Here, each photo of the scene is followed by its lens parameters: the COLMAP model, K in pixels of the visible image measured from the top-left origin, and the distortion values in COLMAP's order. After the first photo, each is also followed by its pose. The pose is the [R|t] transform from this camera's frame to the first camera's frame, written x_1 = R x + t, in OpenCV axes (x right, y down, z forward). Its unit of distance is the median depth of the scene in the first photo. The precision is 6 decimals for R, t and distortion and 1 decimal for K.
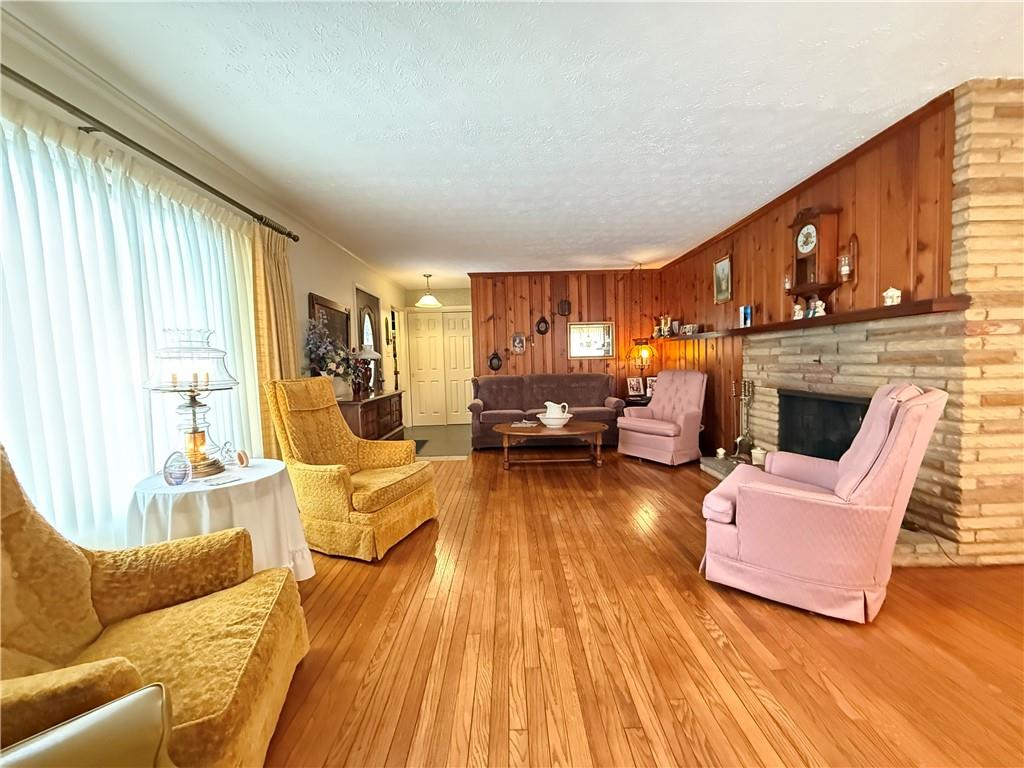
lens RADIAL K [[405.3, 0, 512.0], [0, 405.3, 384.0], [0, 0, 1]] dist [-0.002855, -0.000074]
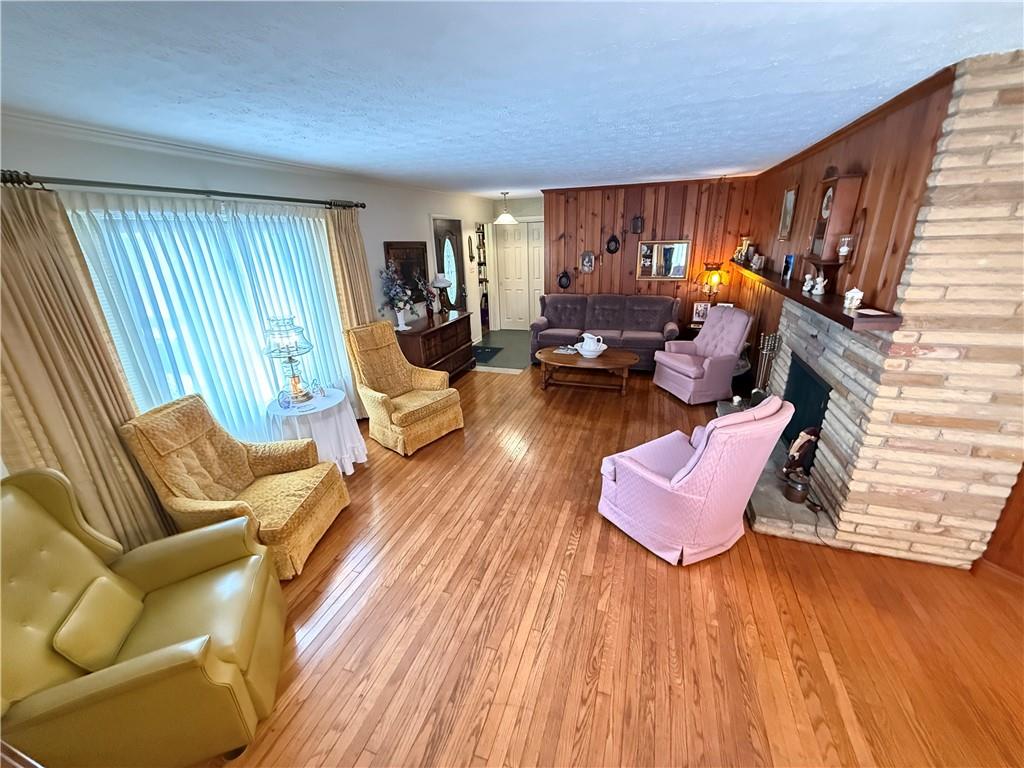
lens RADIAL K [[405.3, 0, 512.0], [0, 405.3, 384.0], [0, 0, 1]] dist [-0.002855, -0.000074]
pose [[0.944520, 0.110279, -0.309387, 0.499924], [-0.012261, 0.953132, 0.302305, -0.306086], [0.328225, -0.281740, 0.901605, -0.198921]]
